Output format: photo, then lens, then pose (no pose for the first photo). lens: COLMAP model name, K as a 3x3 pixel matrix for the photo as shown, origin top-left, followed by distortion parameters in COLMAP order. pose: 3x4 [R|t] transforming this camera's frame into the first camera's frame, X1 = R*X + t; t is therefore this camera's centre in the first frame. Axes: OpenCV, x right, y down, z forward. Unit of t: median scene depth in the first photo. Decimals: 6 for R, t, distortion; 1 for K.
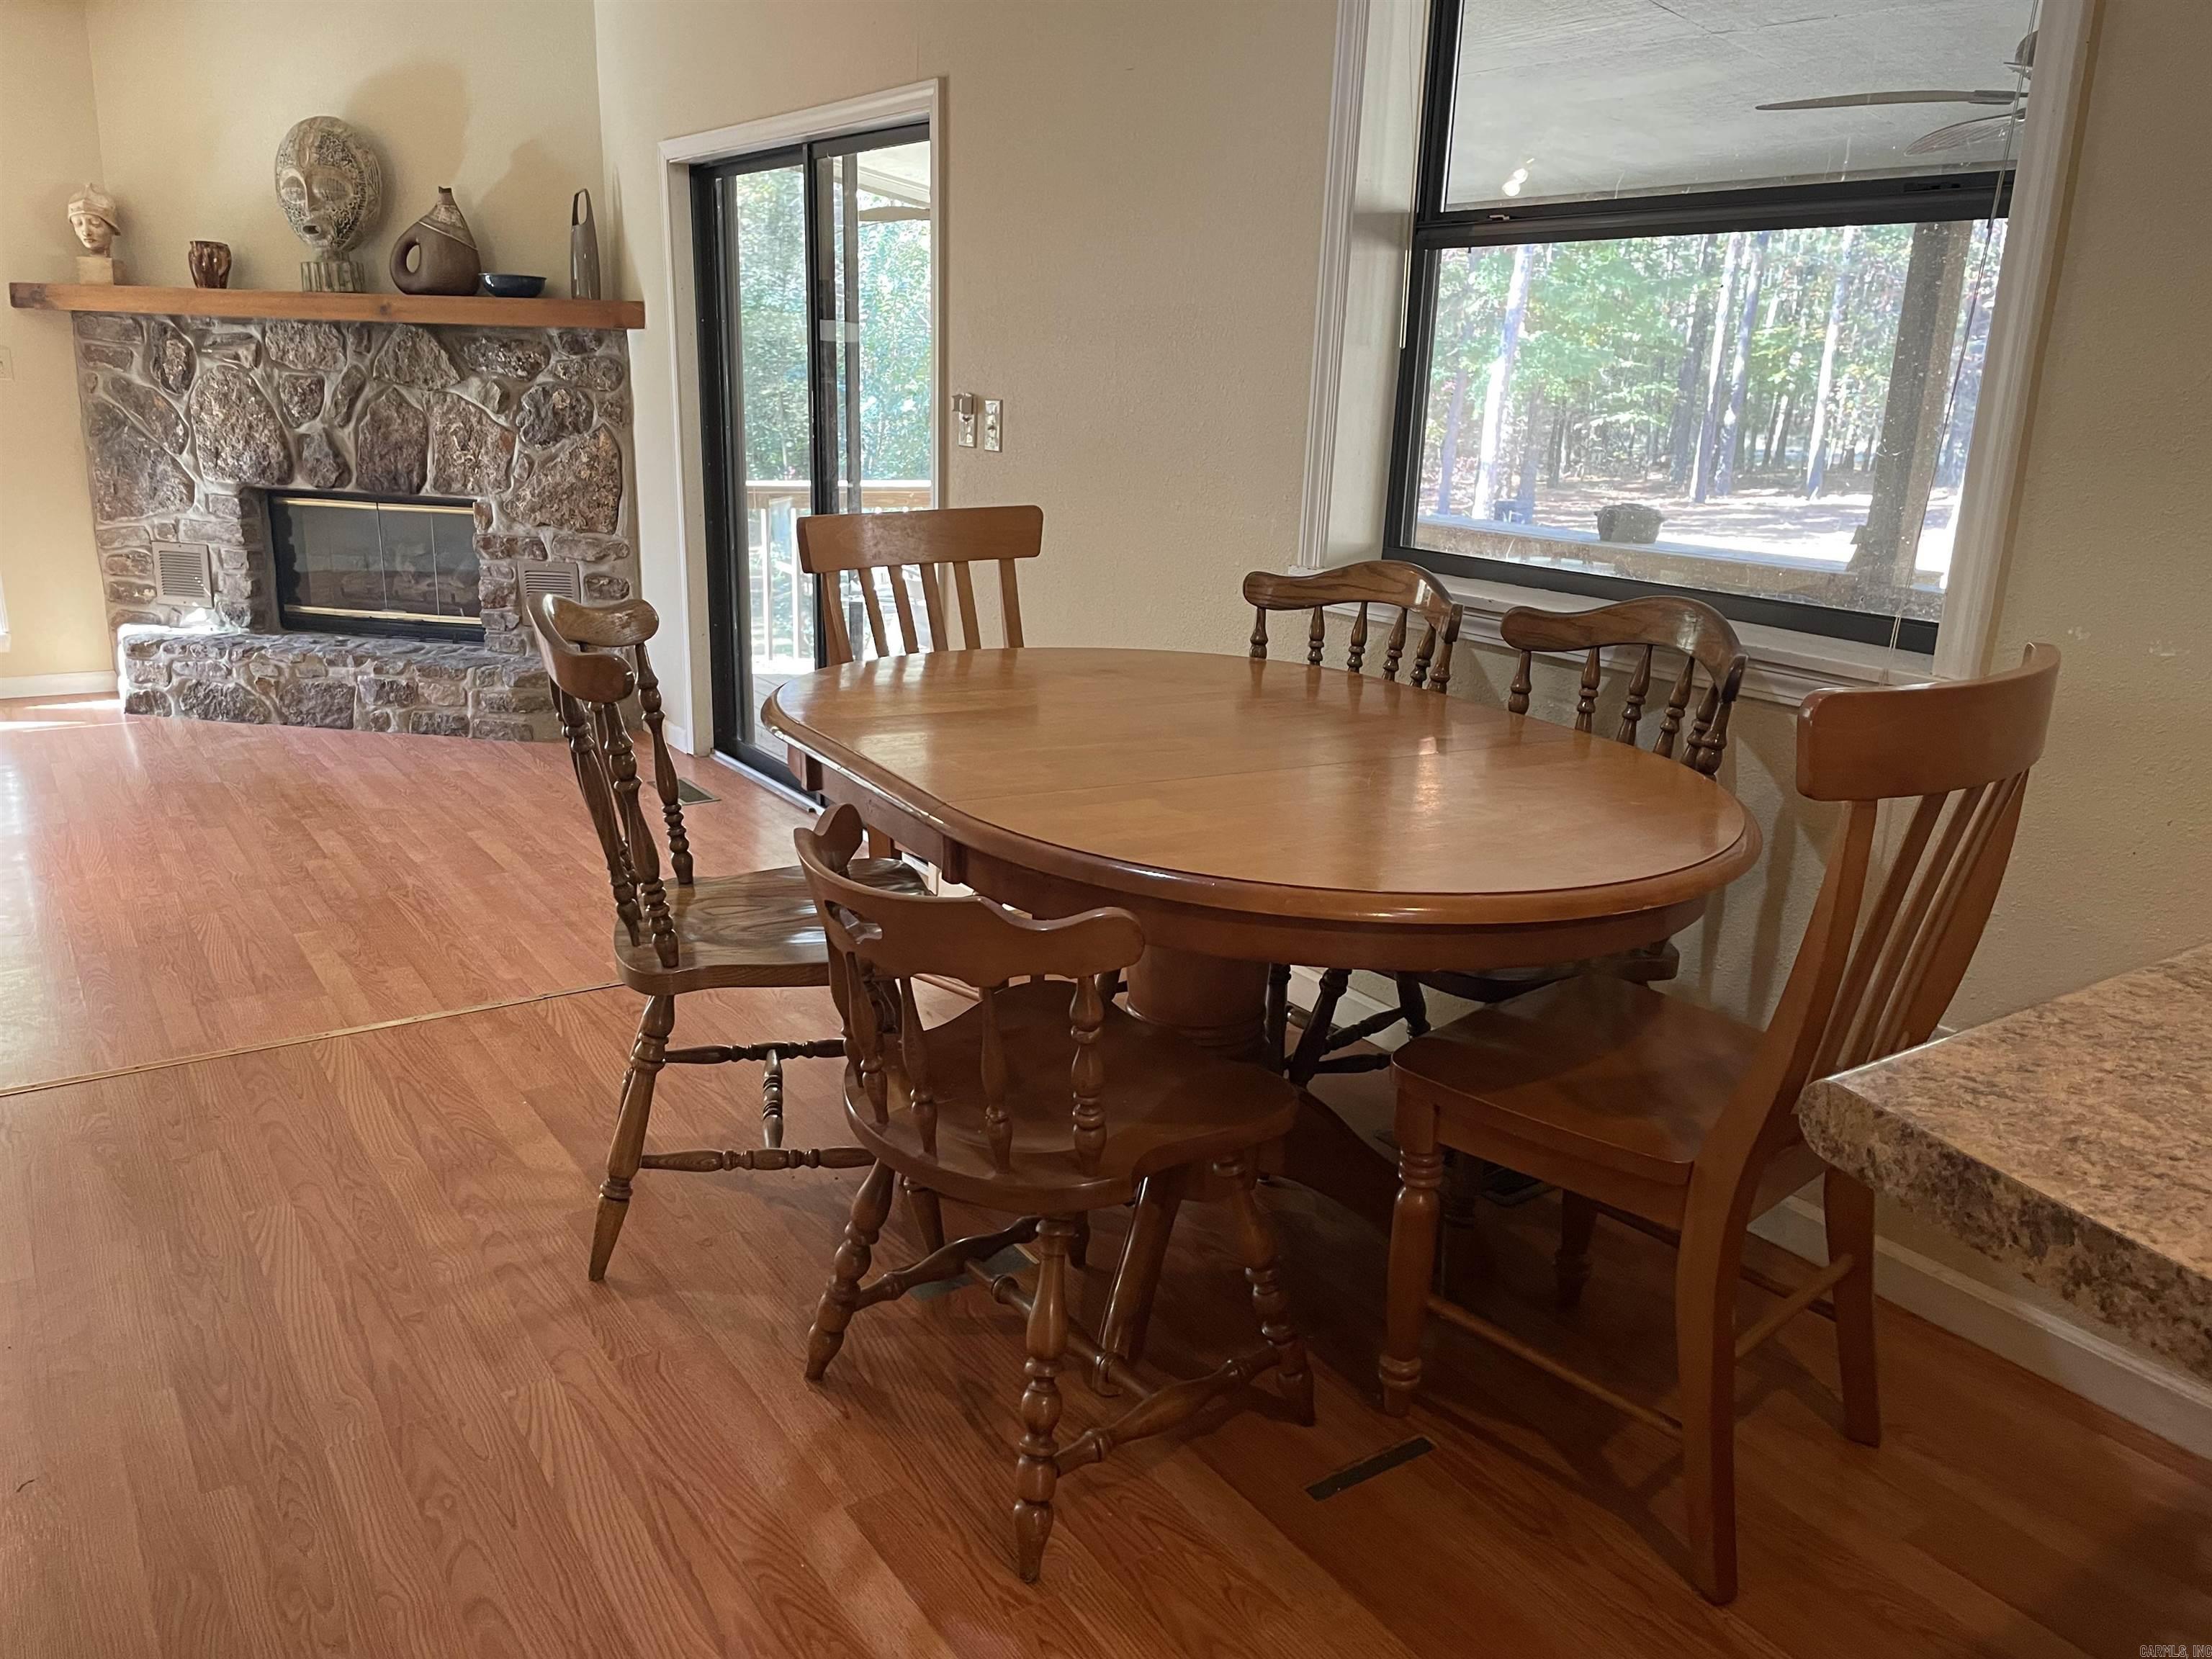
lens RADIAL K [[1665.5, 0, 1096.7], [0, 1665.5, 844.7], [0, 0, 1]] dist [0.078604, -0.093640]
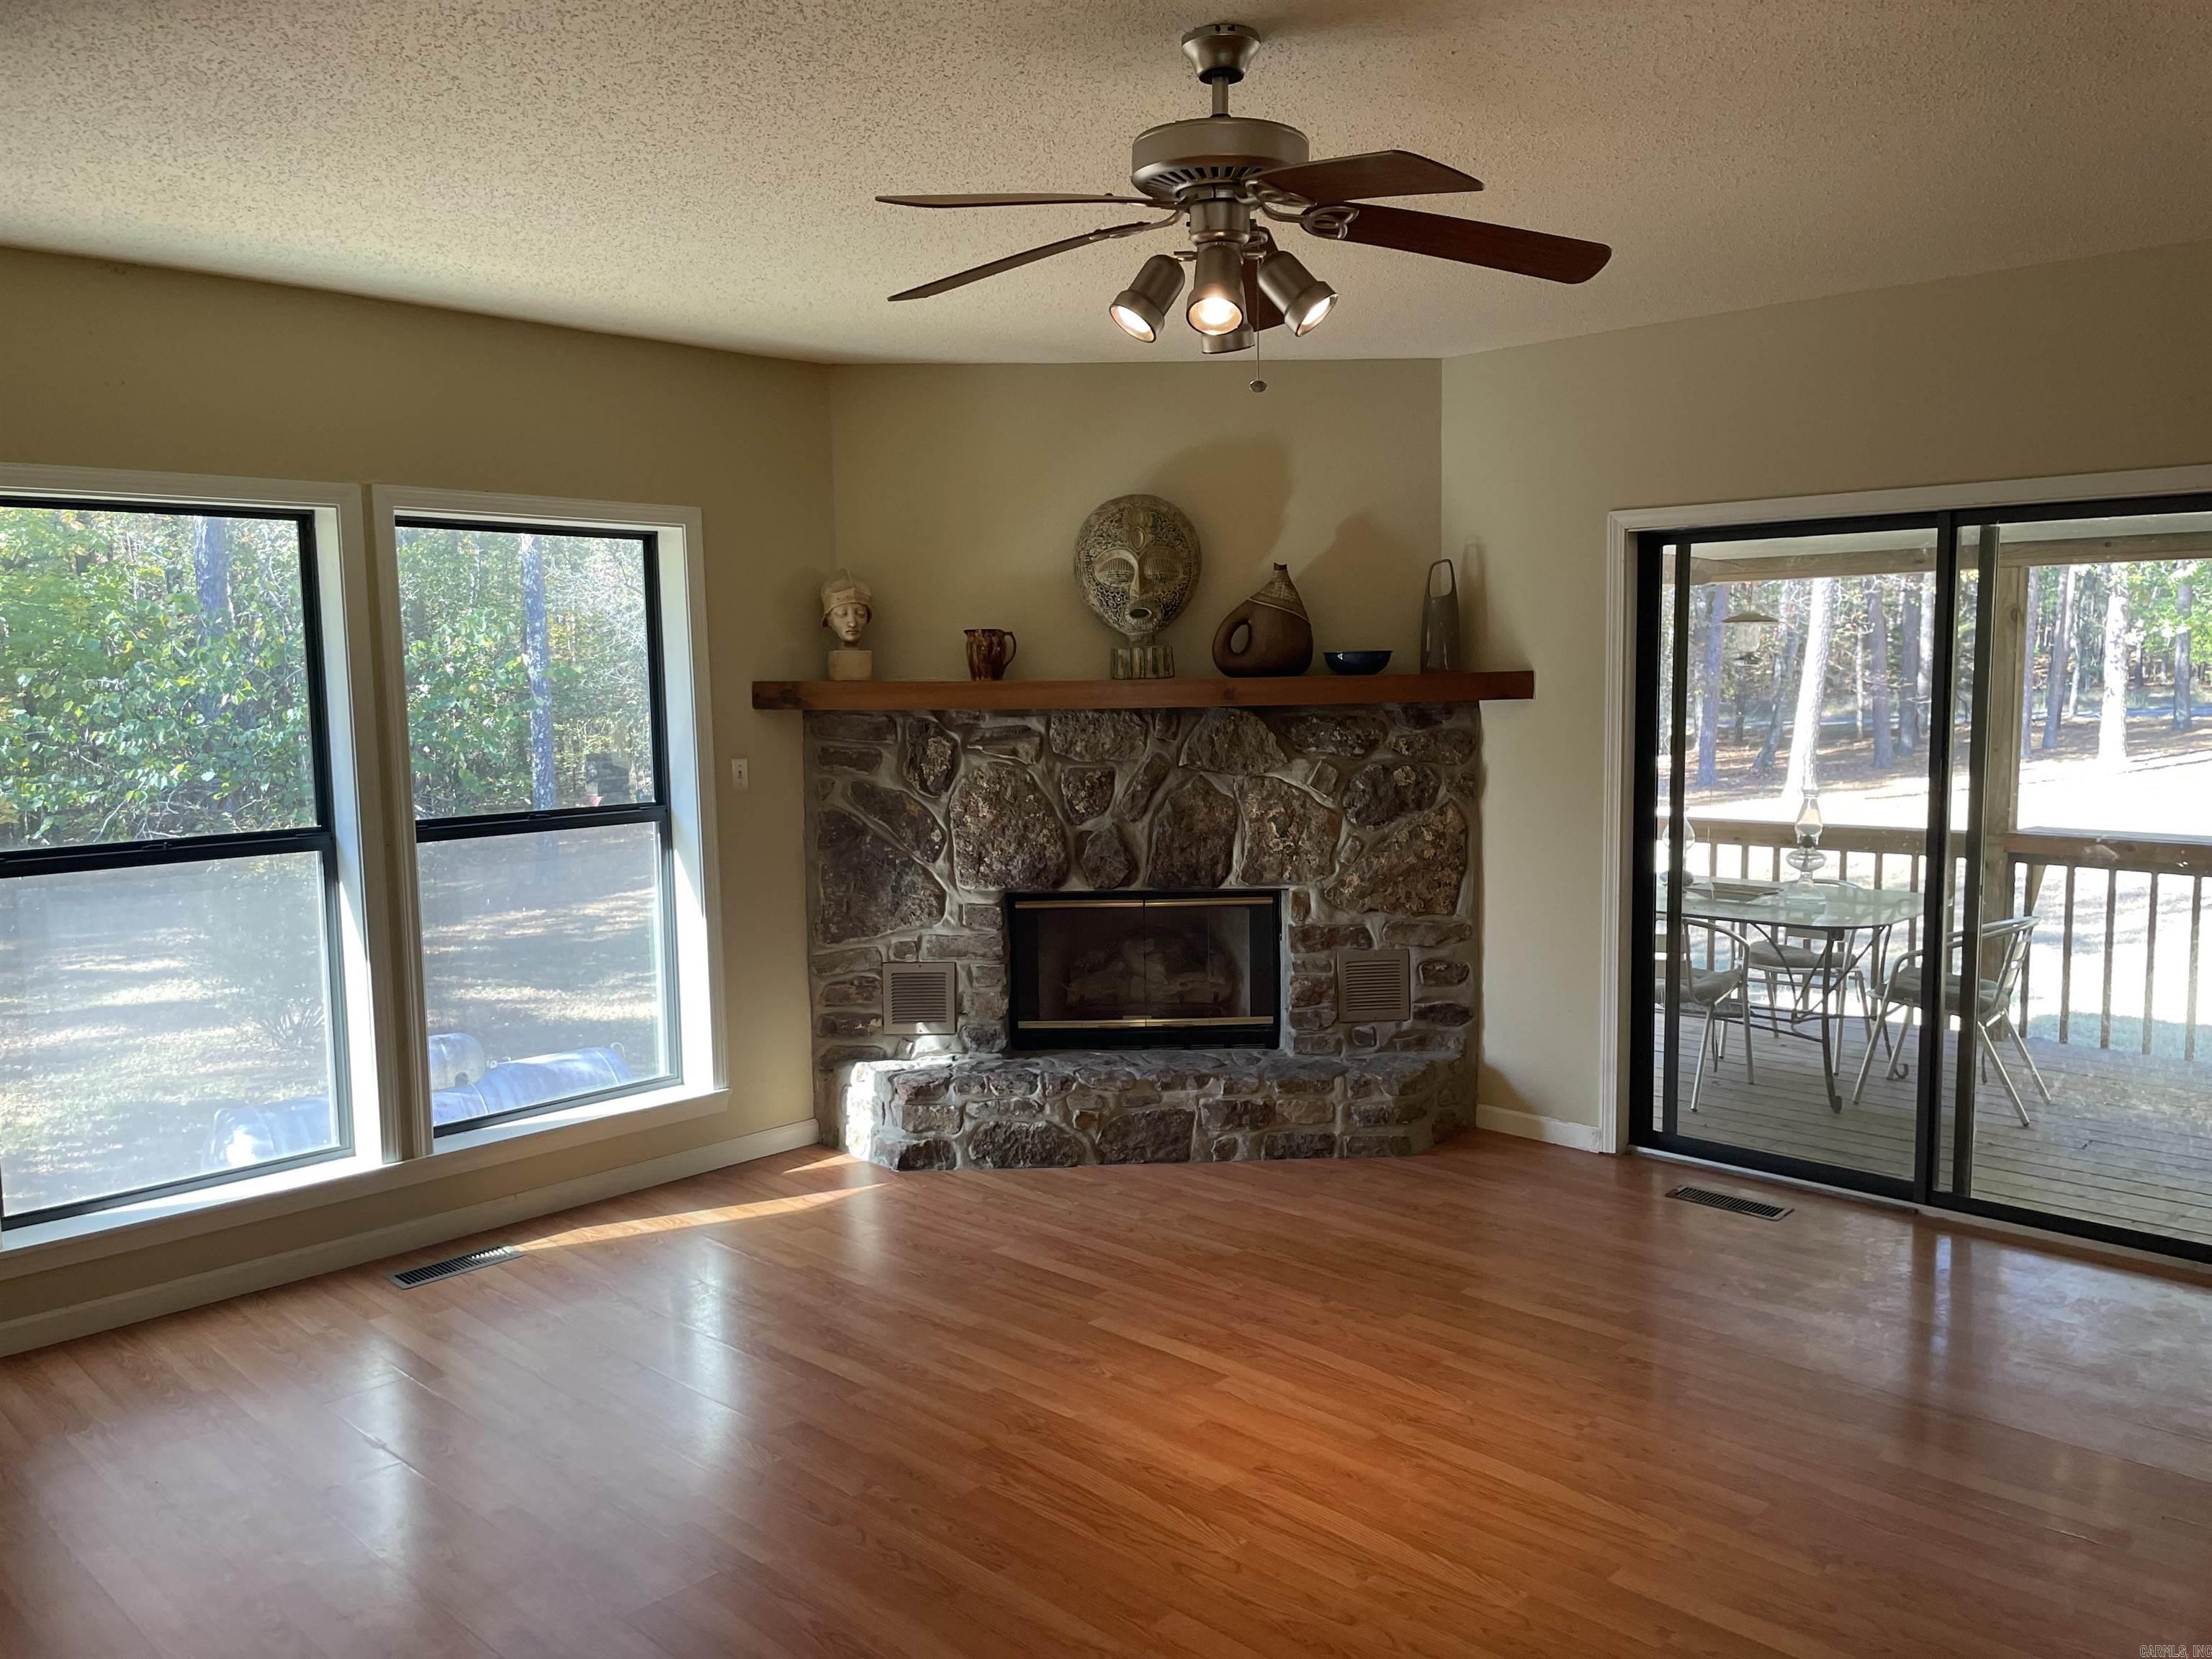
lens RADIAL K [[1665.5, 0, 1110.2], [0, 1665.5, 842.4], [0, 0, 1]] dist [0.078604, -0.093640]
pose [[0.974577, -0.066039, 0.214098, -0.653488], [0.101968, 0.981611, -0.161379, -0.094999], [-0.199504, 0.179107, 0.963389, 0.153013]]
